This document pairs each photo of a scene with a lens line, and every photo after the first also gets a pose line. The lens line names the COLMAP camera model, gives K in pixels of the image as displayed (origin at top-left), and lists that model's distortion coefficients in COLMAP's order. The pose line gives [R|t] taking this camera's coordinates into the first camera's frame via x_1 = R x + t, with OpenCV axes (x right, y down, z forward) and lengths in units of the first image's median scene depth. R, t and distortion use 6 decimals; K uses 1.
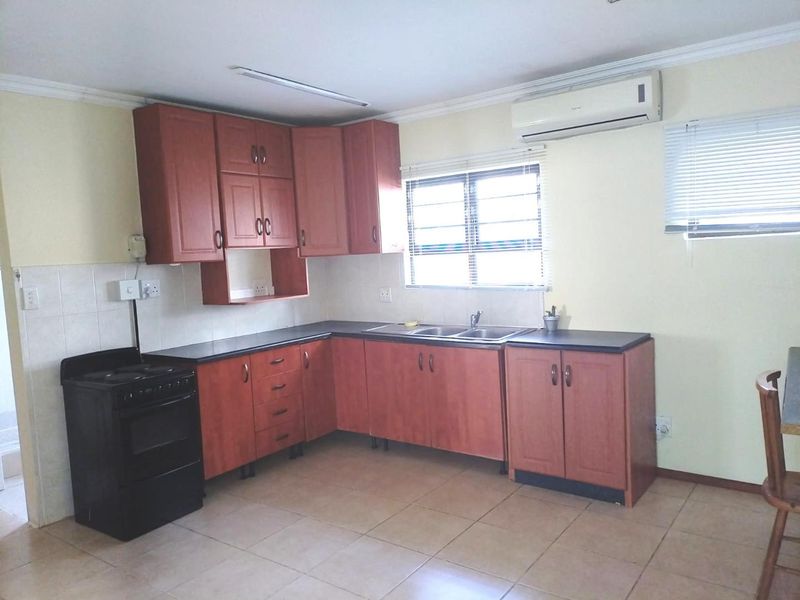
lens RADIAL K [[602.7, 0, 400.0], [0, 602.7, 300.0], [0, 0, 1]] dist [0.095750, -0.144295]
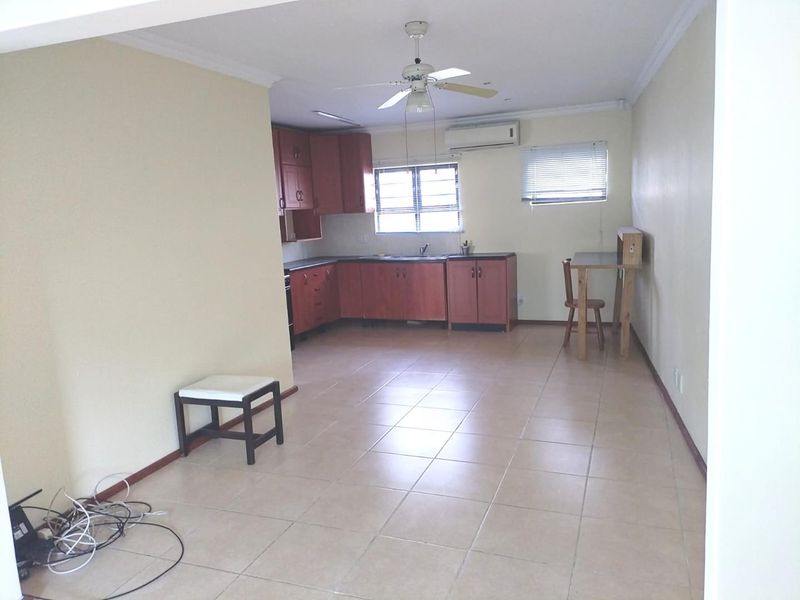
lens RADIAL K [[602.7, 0, 400.0], [0, 602.7, 300.0], [0, 0, 1]] dist [0.095750, -0.144295]
pose [[0.963643, -0.033712, 0.265057, -0.436657], [0.020606, 0.998431, 0.052074, 0.089729], [-0.266397, -0.044719, 0.962826, -0.738854]]
